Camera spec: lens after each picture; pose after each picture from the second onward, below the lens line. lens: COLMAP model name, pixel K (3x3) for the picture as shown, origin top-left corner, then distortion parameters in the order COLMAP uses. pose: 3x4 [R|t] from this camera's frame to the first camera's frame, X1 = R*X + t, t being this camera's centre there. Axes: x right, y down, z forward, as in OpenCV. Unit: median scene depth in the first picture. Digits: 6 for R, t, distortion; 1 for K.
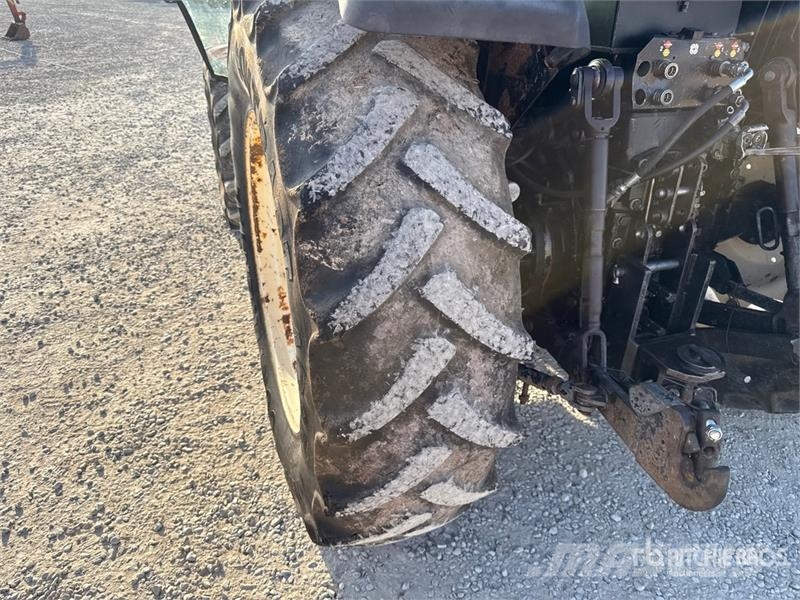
lens RADIAL K [[573.3, 0, 400.6], [0, 573.3, 296.6], [0, 0, 1]] dist [0.114389, -0.171708]
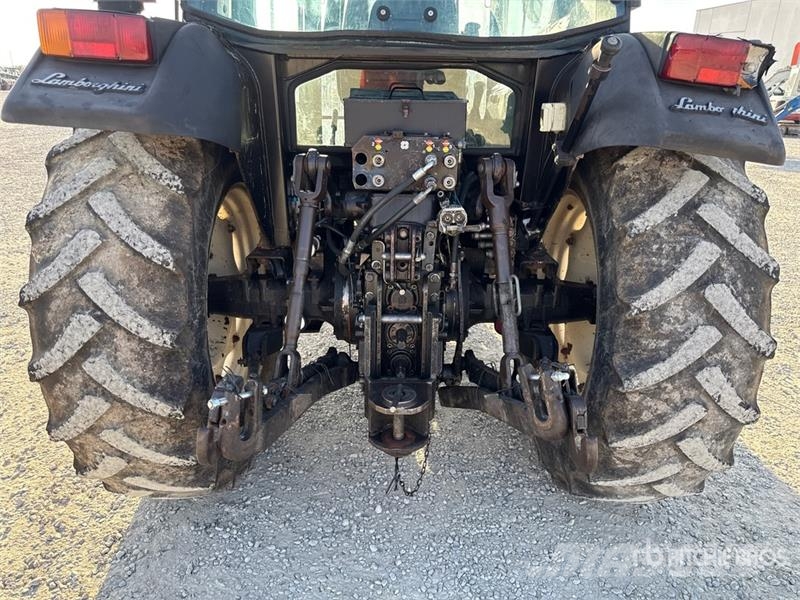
lens RADIAL K [[577.1, 0, 403.0], [0, 577.1, 299.6], [0, 0, 1]] dist [0.029761, -0.037918]
pose [[0.937522, 0.107139, -0.331018, 1.288550], [-0.158875, 0.978252, -0.133347, 0.099019], [0.309533, 0.177606, 0.934155, -0.159892]]
